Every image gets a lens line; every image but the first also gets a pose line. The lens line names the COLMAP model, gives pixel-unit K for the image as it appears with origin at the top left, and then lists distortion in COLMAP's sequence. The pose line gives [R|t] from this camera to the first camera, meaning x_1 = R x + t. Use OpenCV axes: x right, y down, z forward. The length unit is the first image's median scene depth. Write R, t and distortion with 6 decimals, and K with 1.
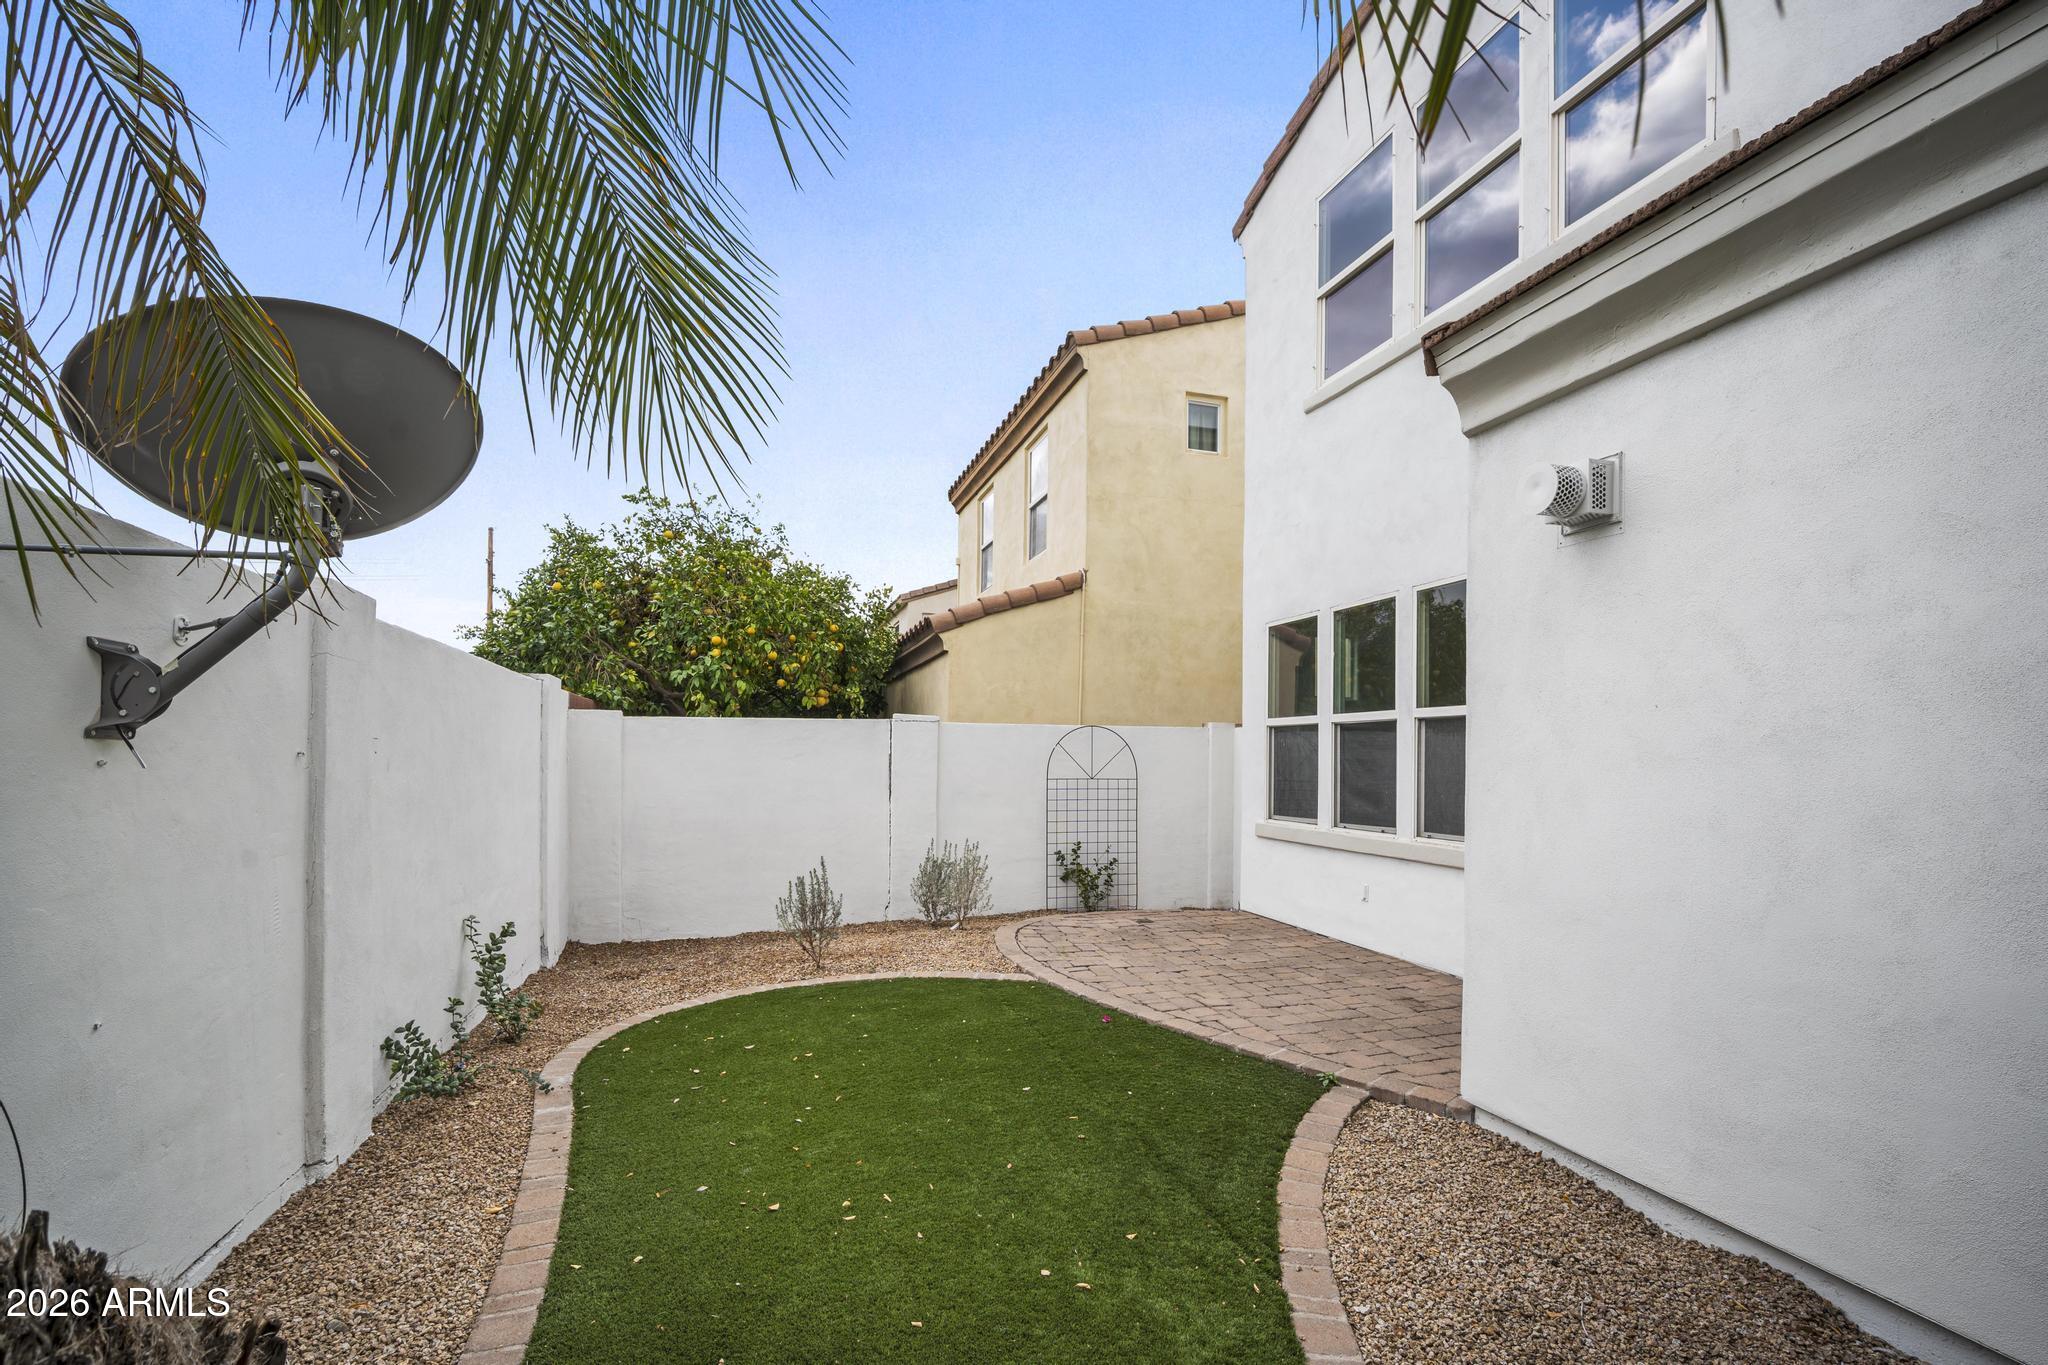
lens RADIAL K [[906.5, 0, 1017.0], [0, 906.5, 675.1], [0, 0, 1]] dist [-0.002737, 0.000163]
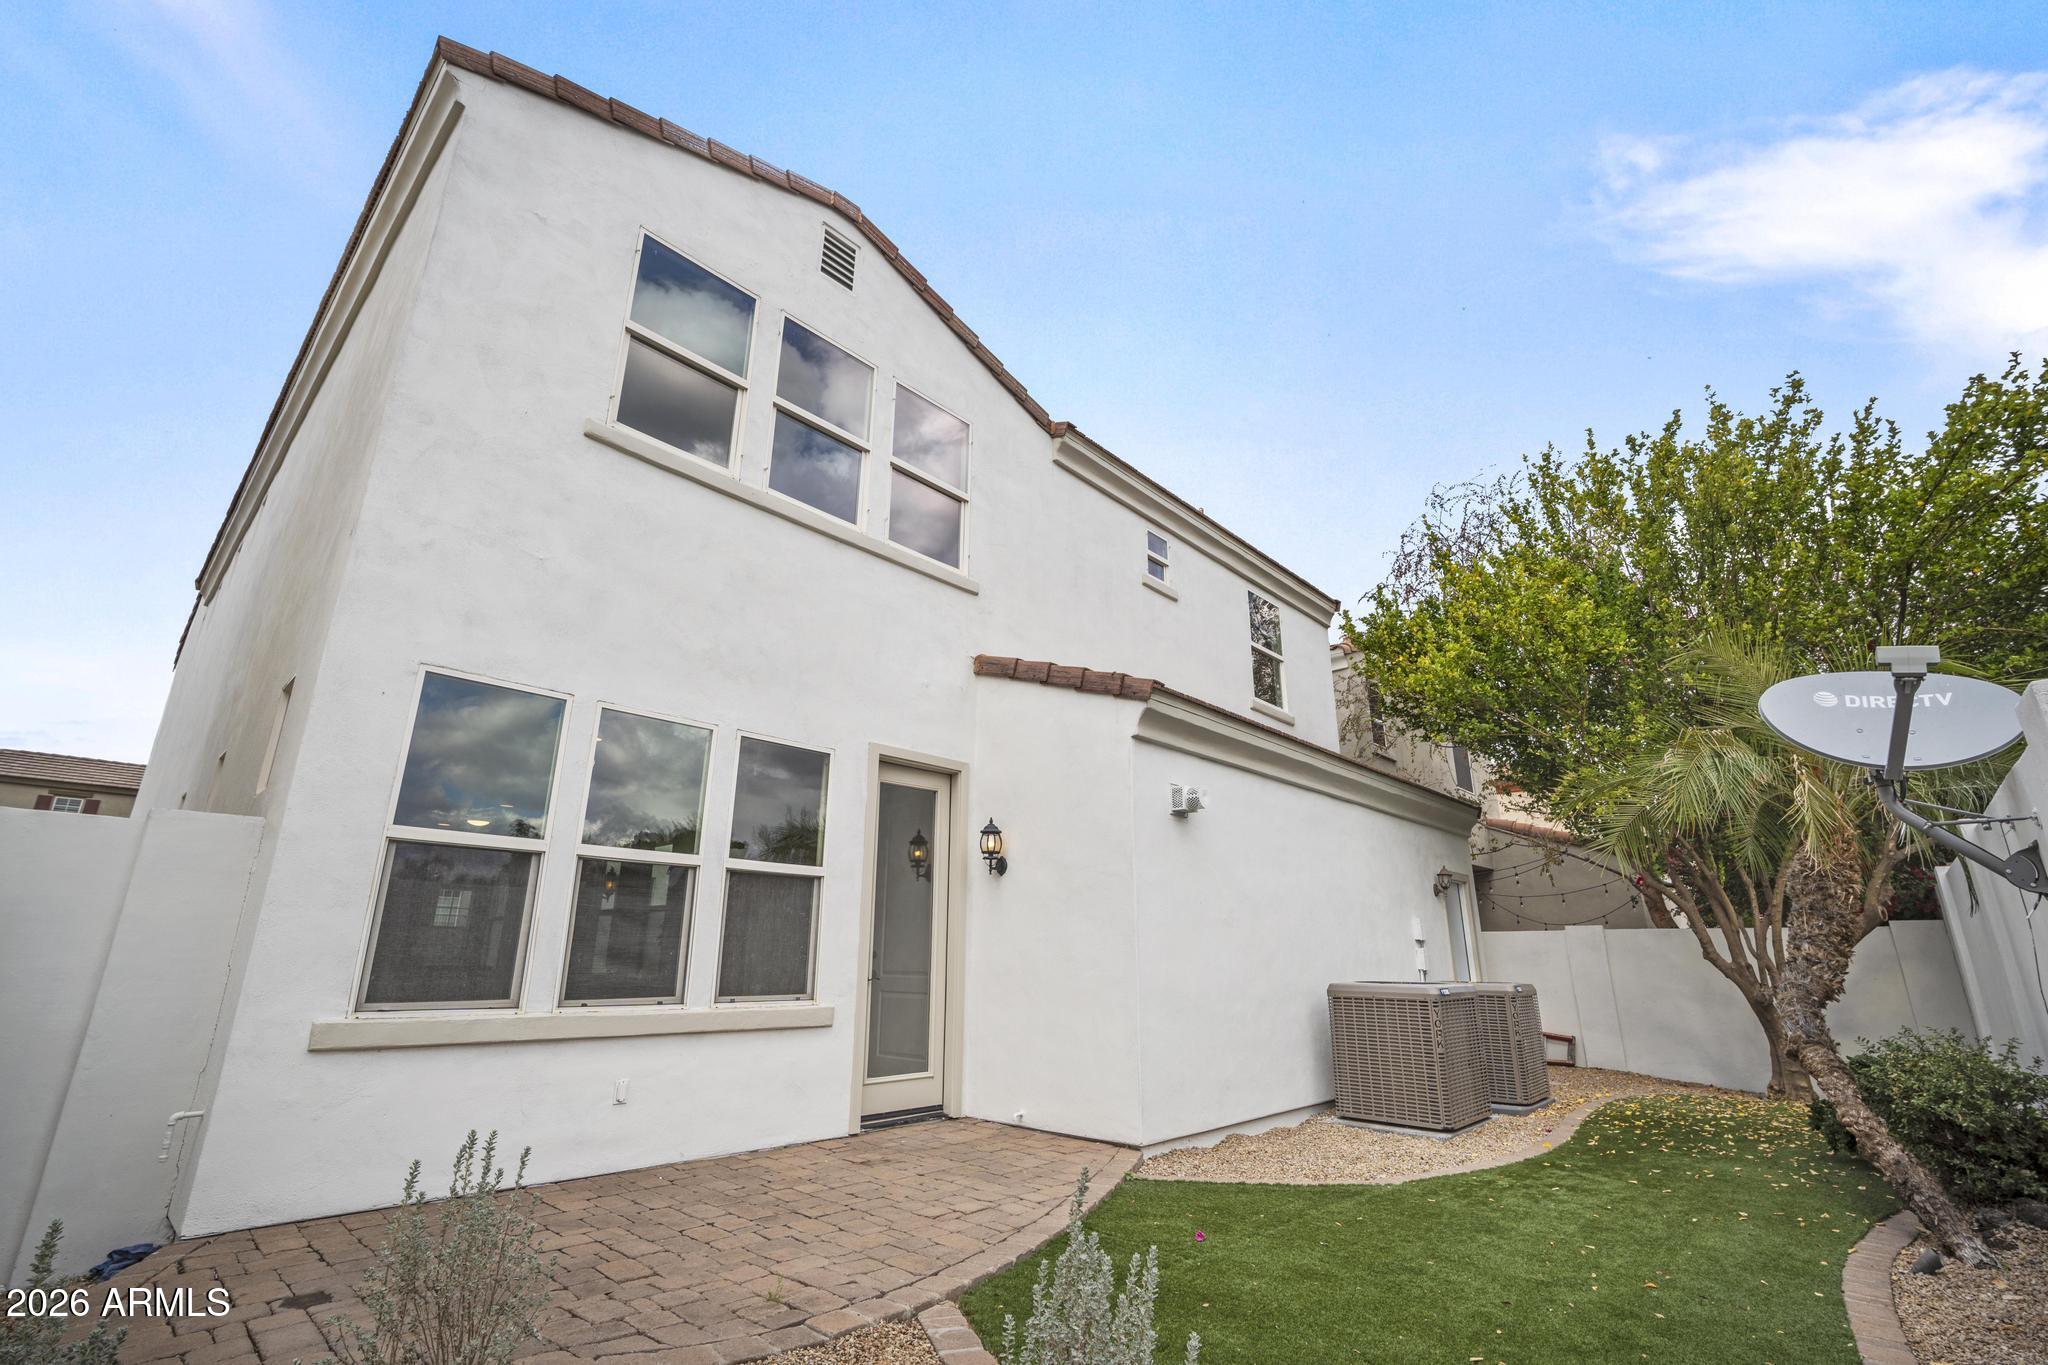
lens RADIAL K [[906.5, 0, 1017.0], [0, 906.5, 675.1], [0, 0, 1]] dist [-0.002737, 0.000163]
pose [[-0.489245, 0.270268, 0.829213, -0.511275], [-0.080033, 0.932849, -0.351267, 0.159818], [-0.868467, -0.238219, -0.434761, 1.159909]]
